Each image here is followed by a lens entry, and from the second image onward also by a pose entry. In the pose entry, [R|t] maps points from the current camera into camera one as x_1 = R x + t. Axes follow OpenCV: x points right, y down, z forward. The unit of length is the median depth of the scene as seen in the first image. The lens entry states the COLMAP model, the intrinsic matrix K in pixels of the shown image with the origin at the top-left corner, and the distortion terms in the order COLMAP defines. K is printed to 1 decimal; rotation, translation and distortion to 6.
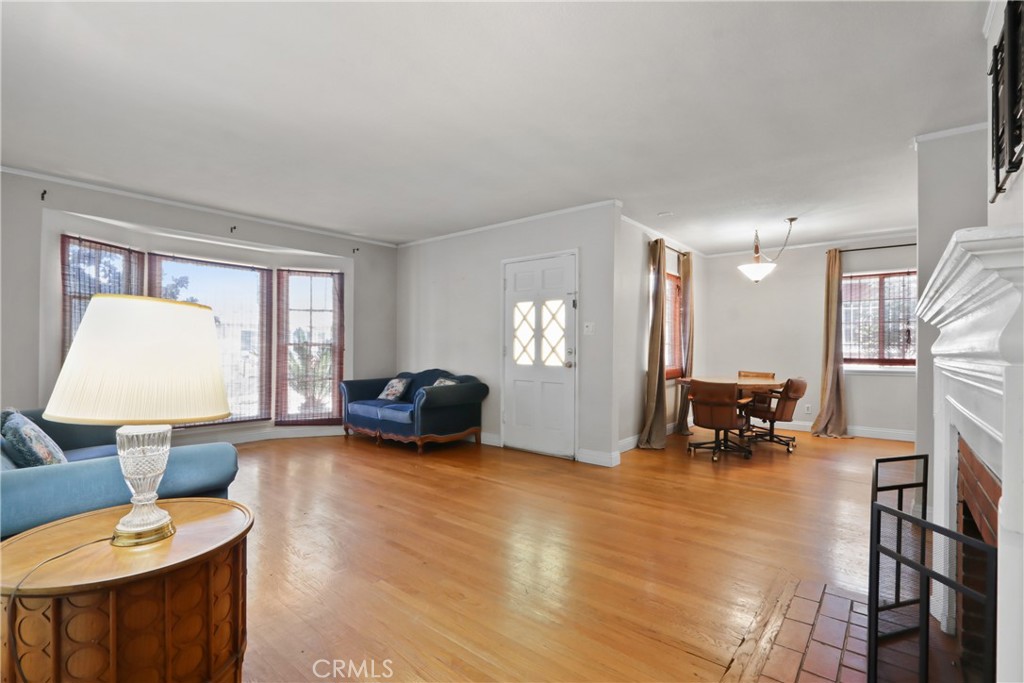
lens RADIAL K [[470.8, 0, 511.5], [0, 470.8, 346.1], [0, 0, 1]] dist [-0.015203, -0.000027]
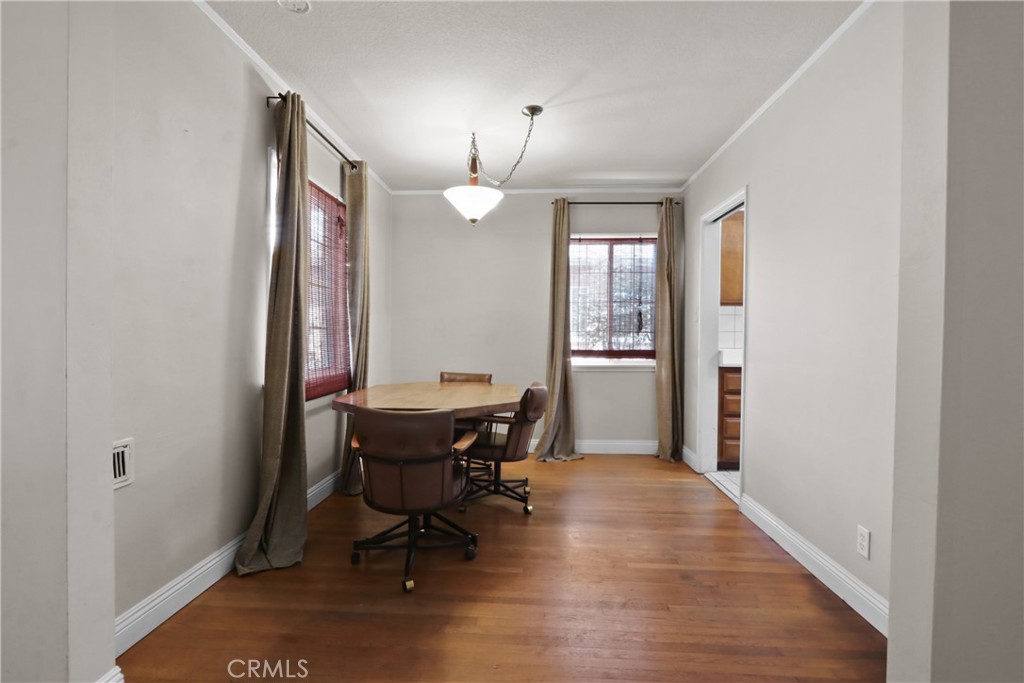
lens RADIAL K [[470.8, 0, 511.2], [0, 470.8, 341.4], [0, 0, 1]] dist [-0.015203, -0.000027]
pose [[0.803943, -0.004232, 0.594691, 0.202205], [-0.000605, 0.999968, 0.007934, 0.006829], [-0.594706, -0.006739, 0.803915, 0.476886]]
